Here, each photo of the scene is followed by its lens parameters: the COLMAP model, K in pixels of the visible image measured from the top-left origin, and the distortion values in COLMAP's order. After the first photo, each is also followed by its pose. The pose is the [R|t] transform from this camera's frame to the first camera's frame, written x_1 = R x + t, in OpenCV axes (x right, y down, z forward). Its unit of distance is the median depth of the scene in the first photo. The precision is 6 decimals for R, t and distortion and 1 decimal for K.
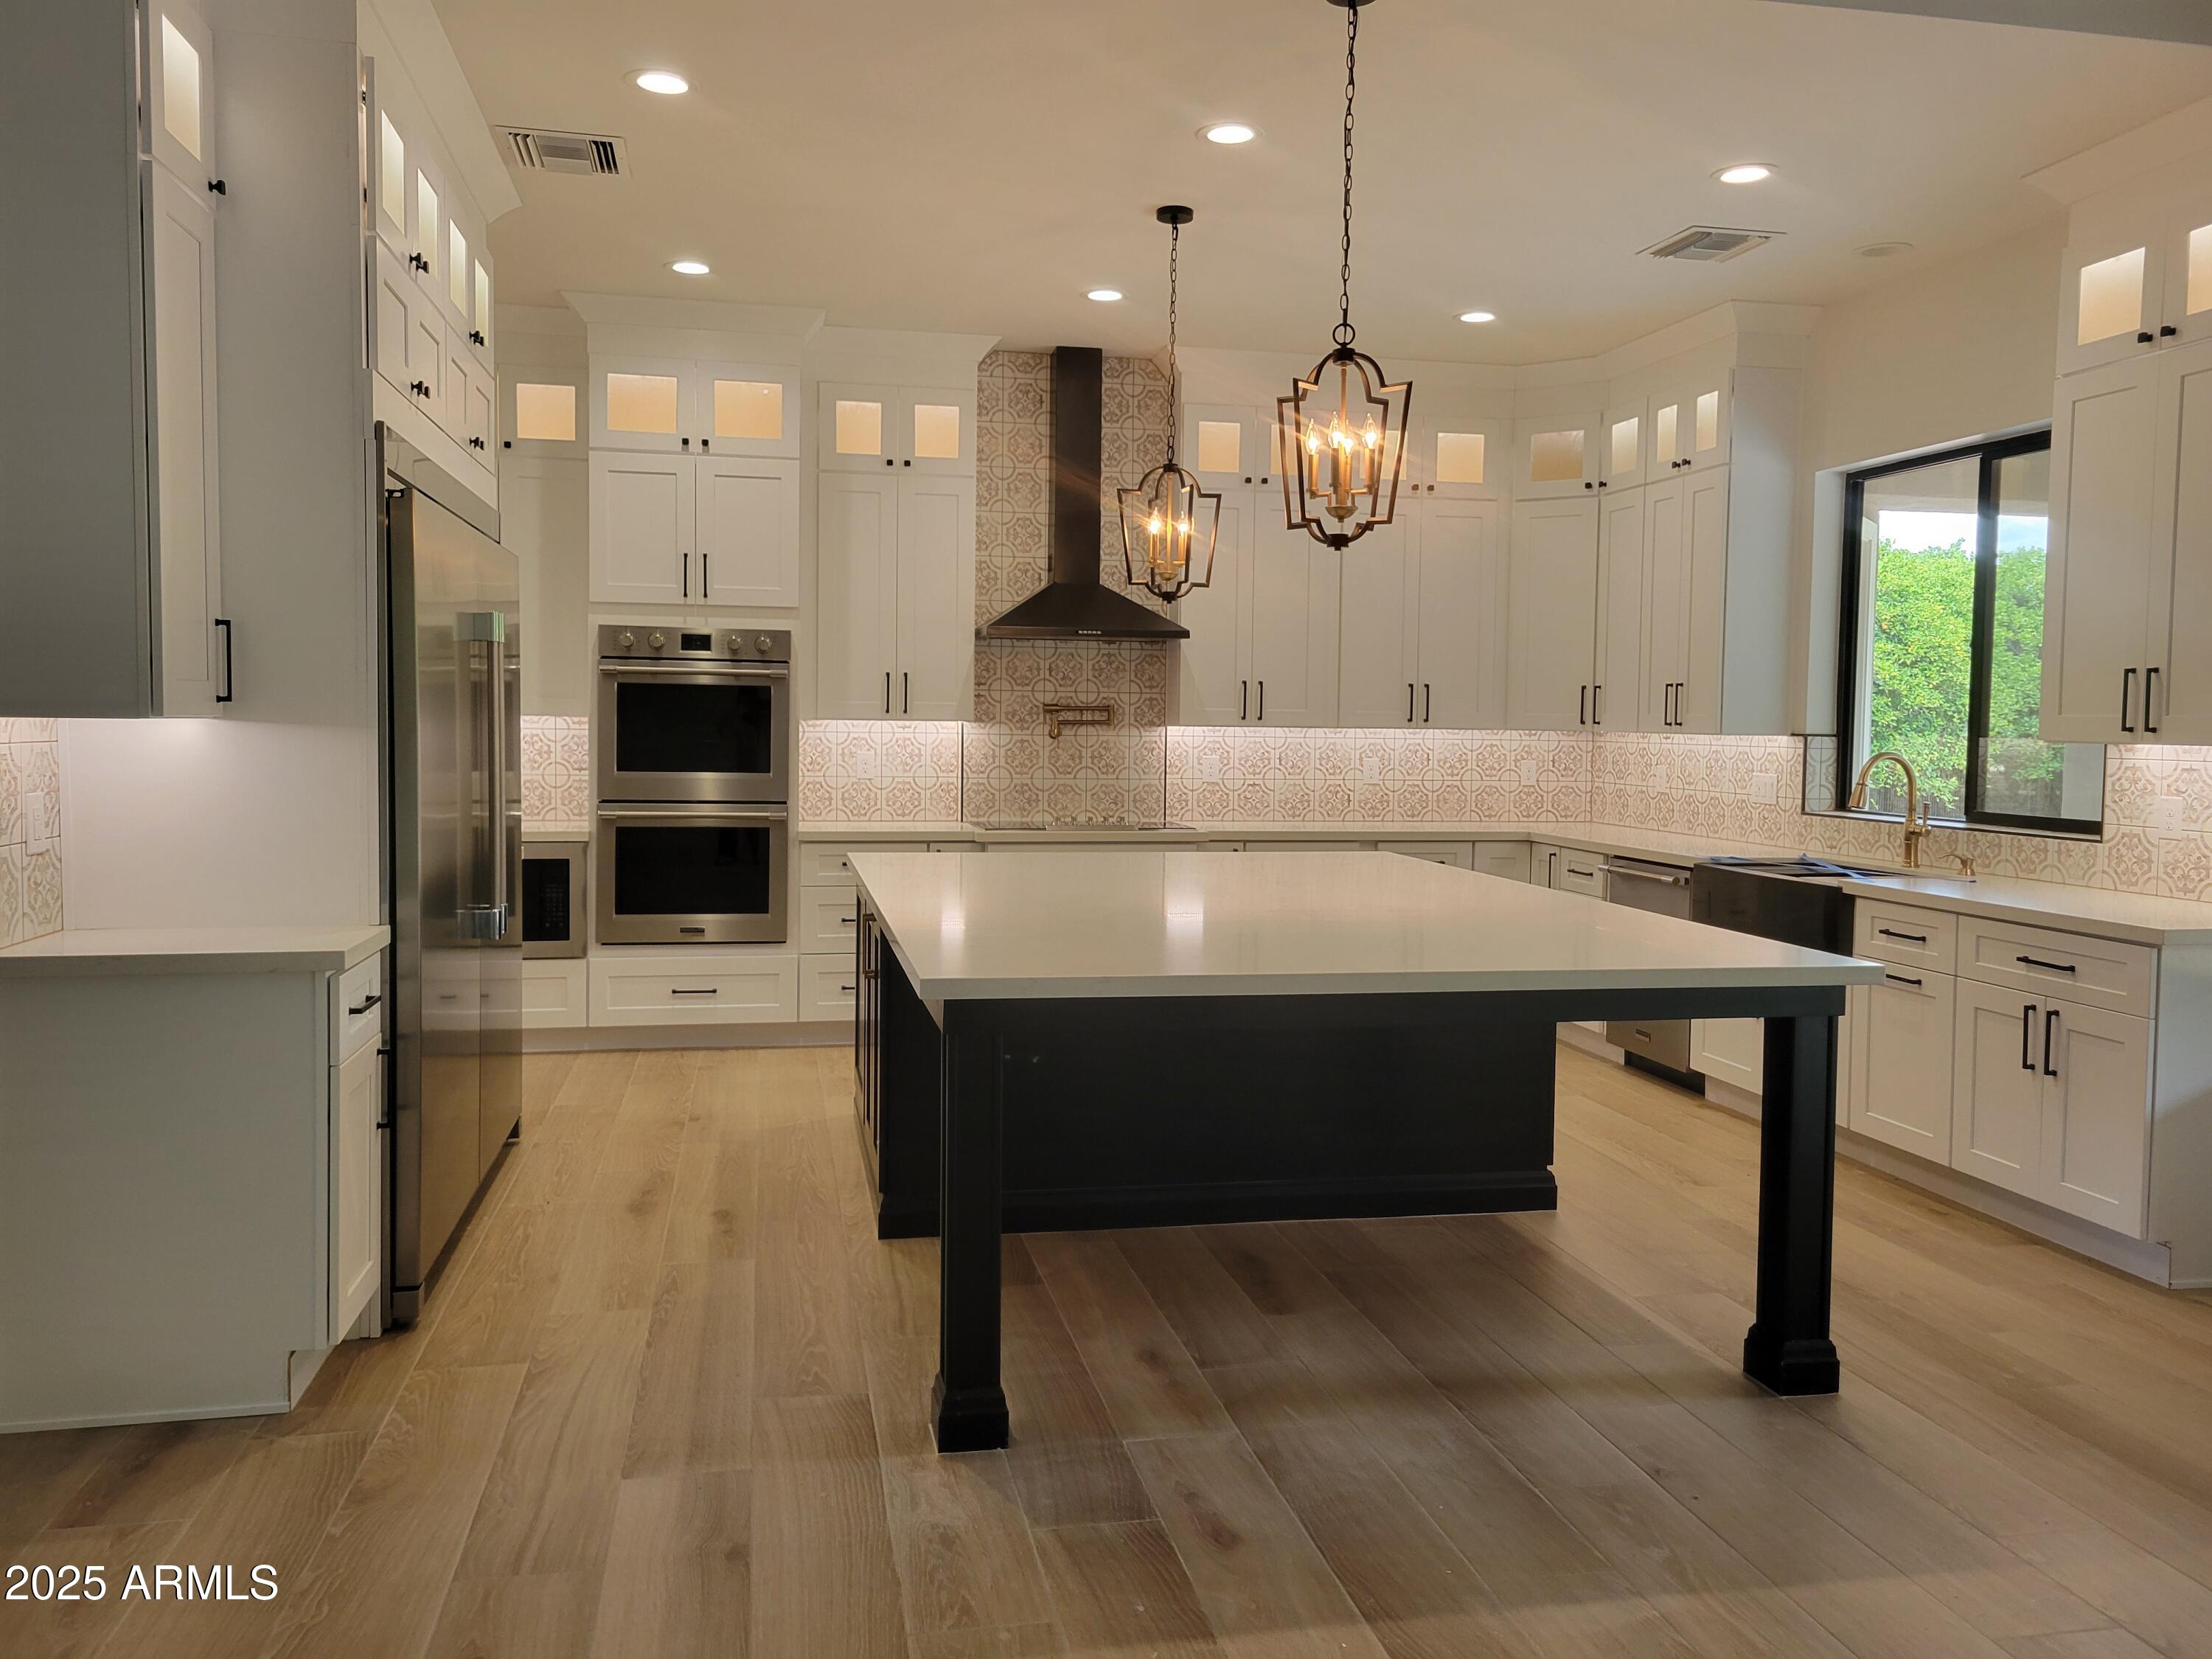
lens RADIAL K [[1662.5, 0, 1084.2], [0, 1662.5, 811.3], [0, 0, 1]] dist [0.040208, -0.017185]
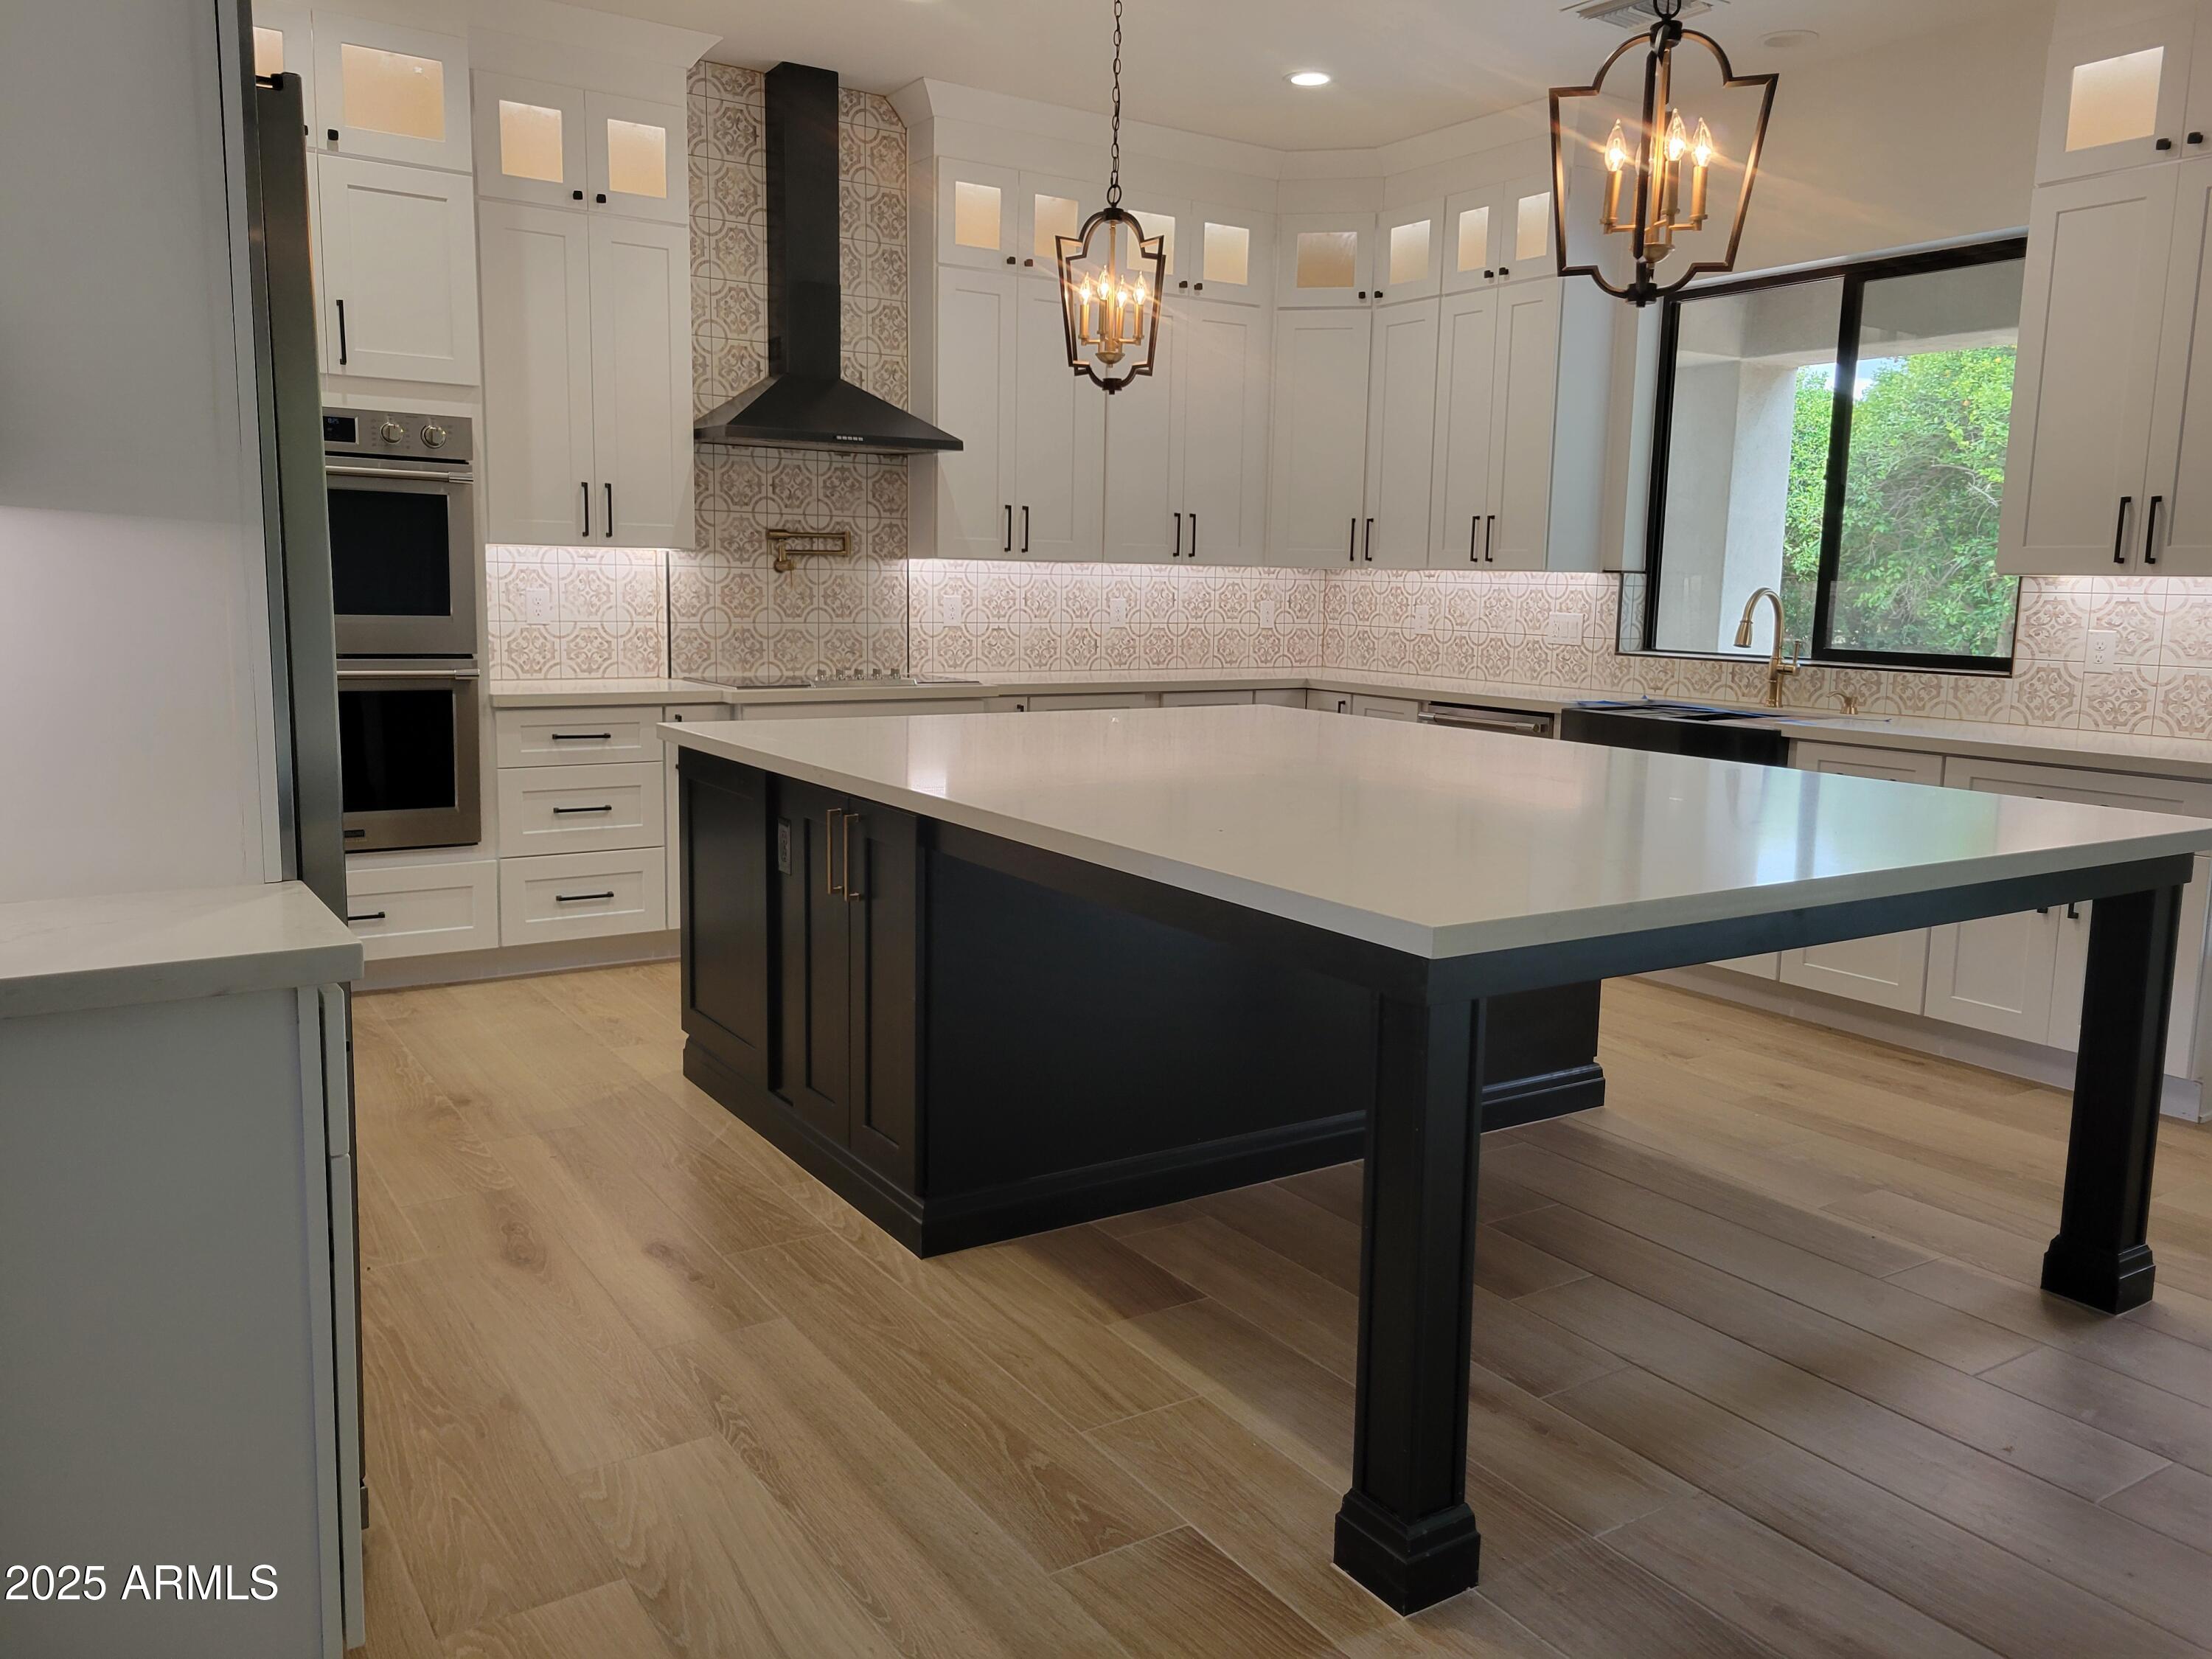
lens RADIAL K [[1662.5, 0, 1097.1], [0, 1662.5, 821.6], [0, 0, 1]] dist [0.040208, -0.017185]
pose [[0.928181, -0.049335, 0.368844, -0.197465], [0.013293, 0.994936, 0.099626, -0.002260], [-0.371891, -0.087568, 0.924137, 0.202614]]
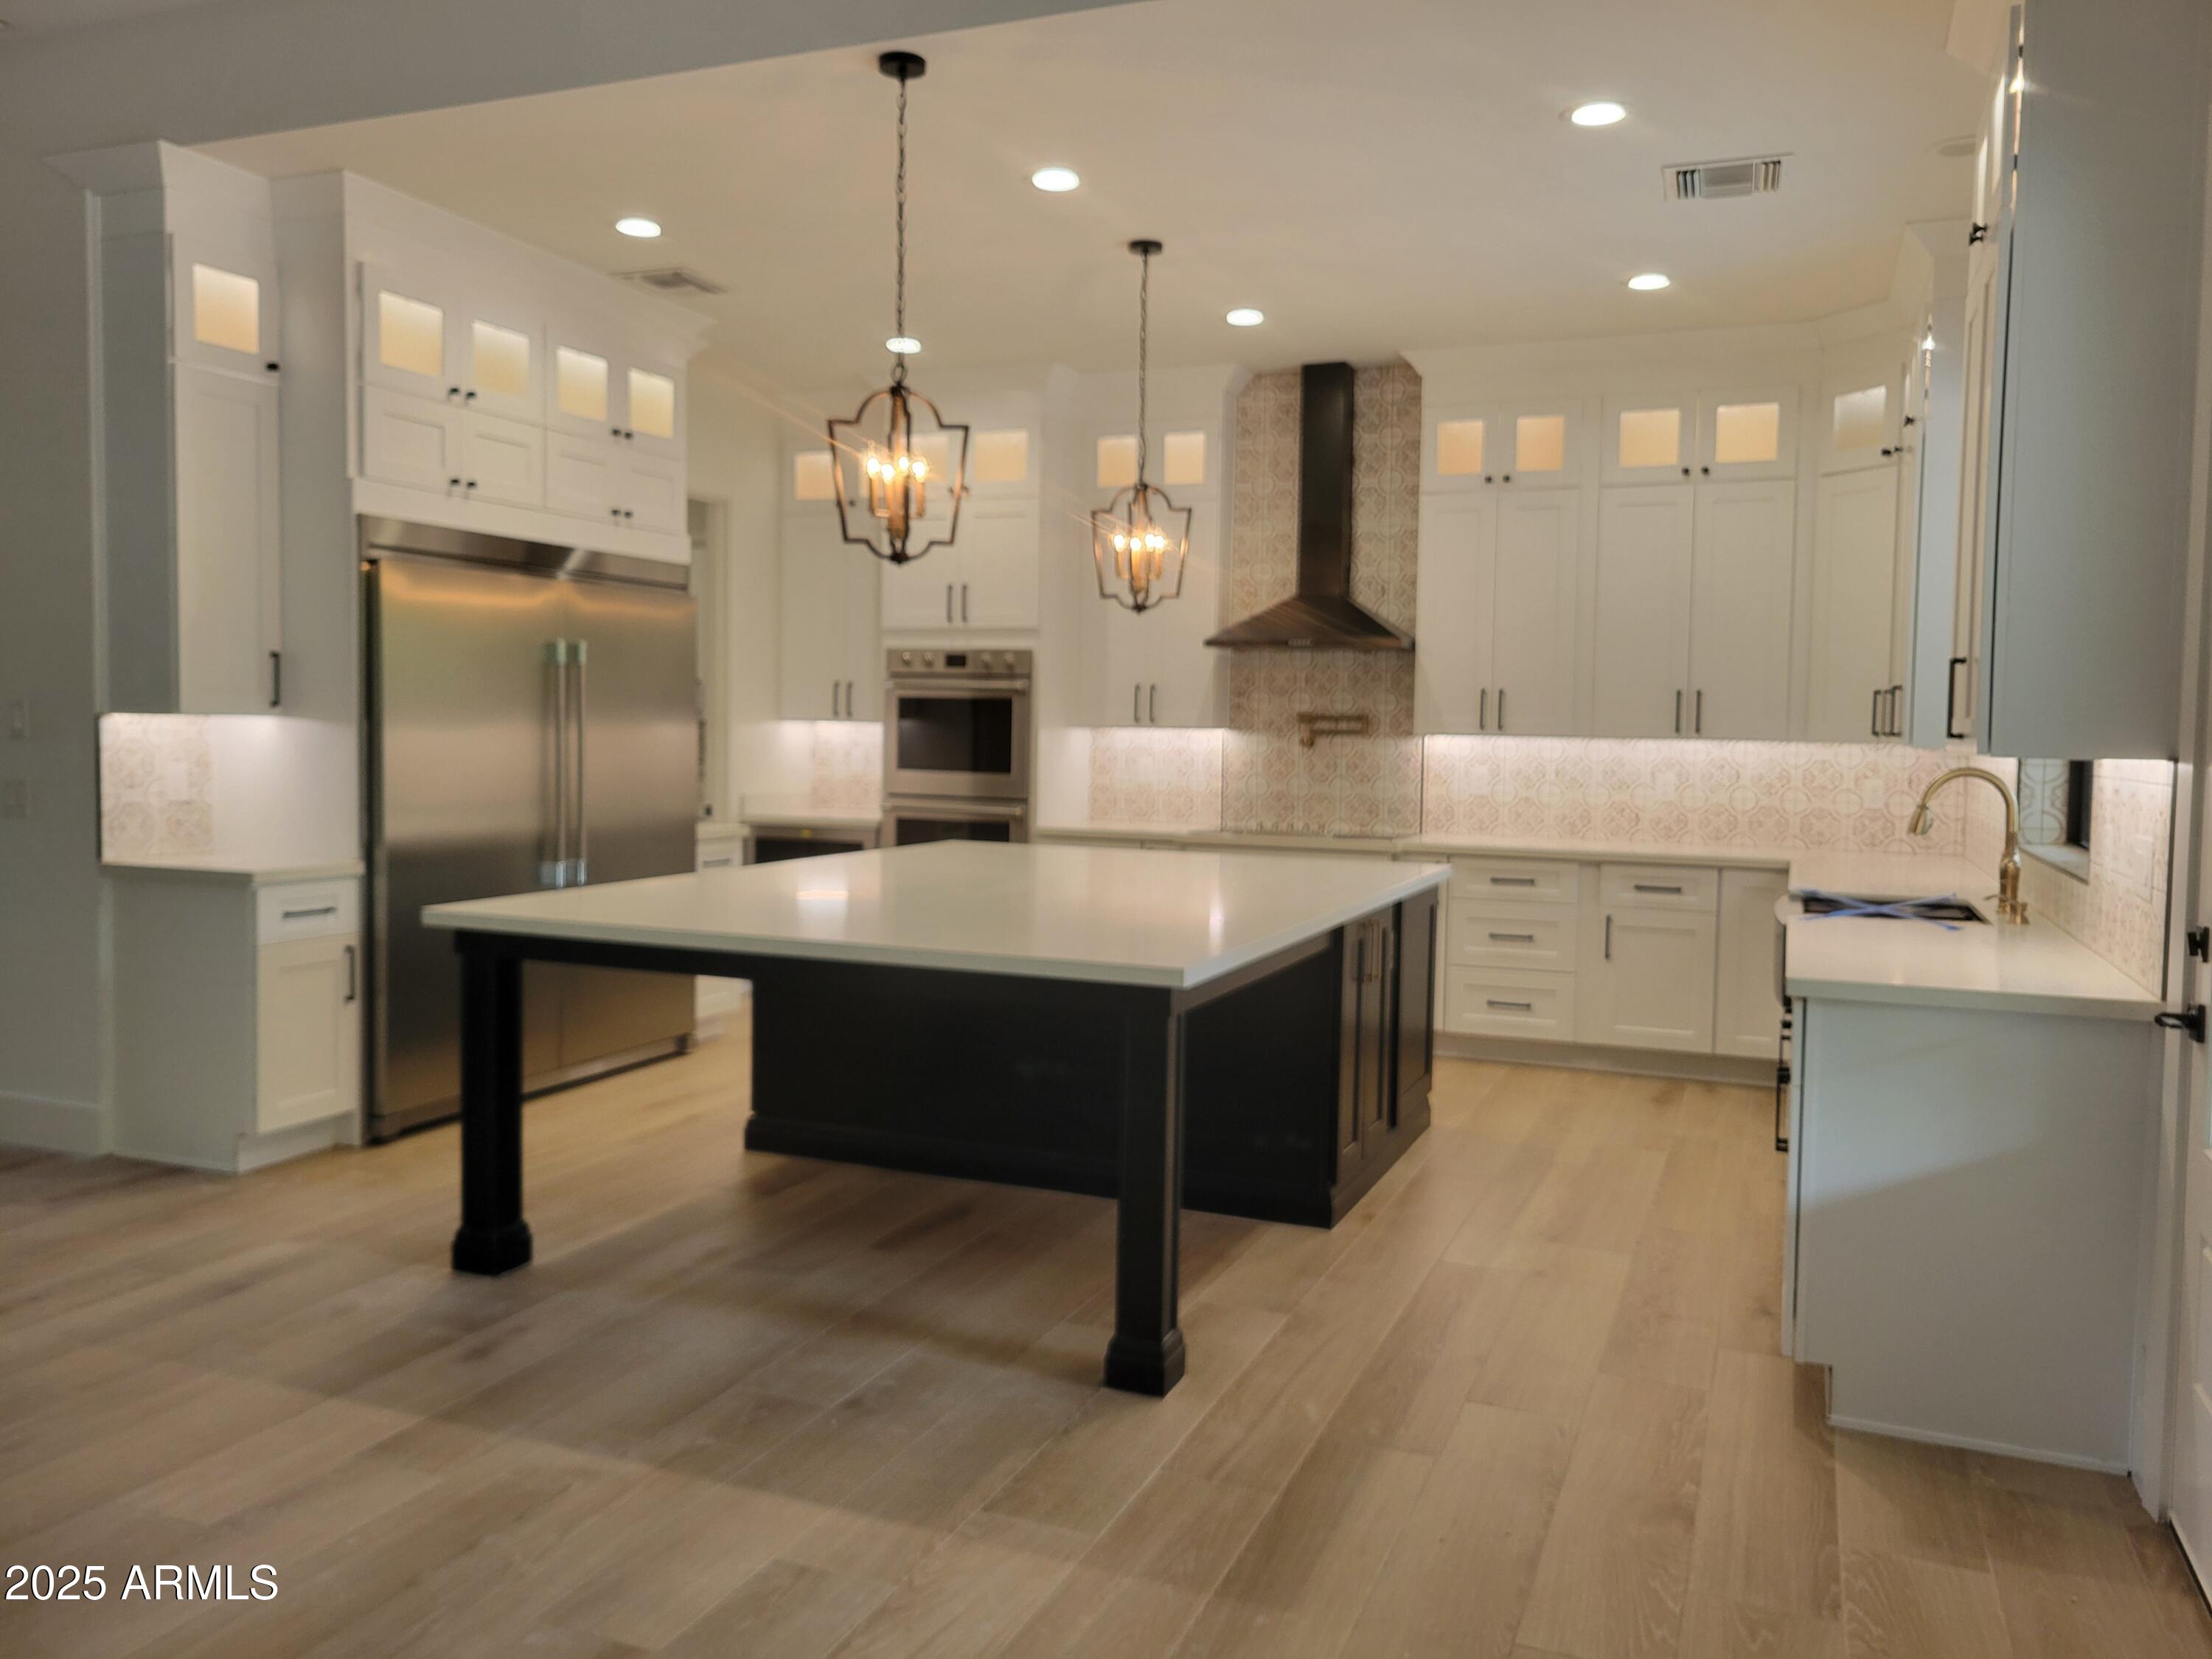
lens RADIAL K [[1662.5, 0, 1084.7], [0, 1662.5, 838.5], [0, 0, 1]] dist [0.040208, -0.017185]
pose [[0.831553, 0.039642, -0.554028, 0.479323], [-0.037710, 0.999178, 0.014894, 0.002225], [0.554163, 0.008507, 0.832365, 0.079226]]
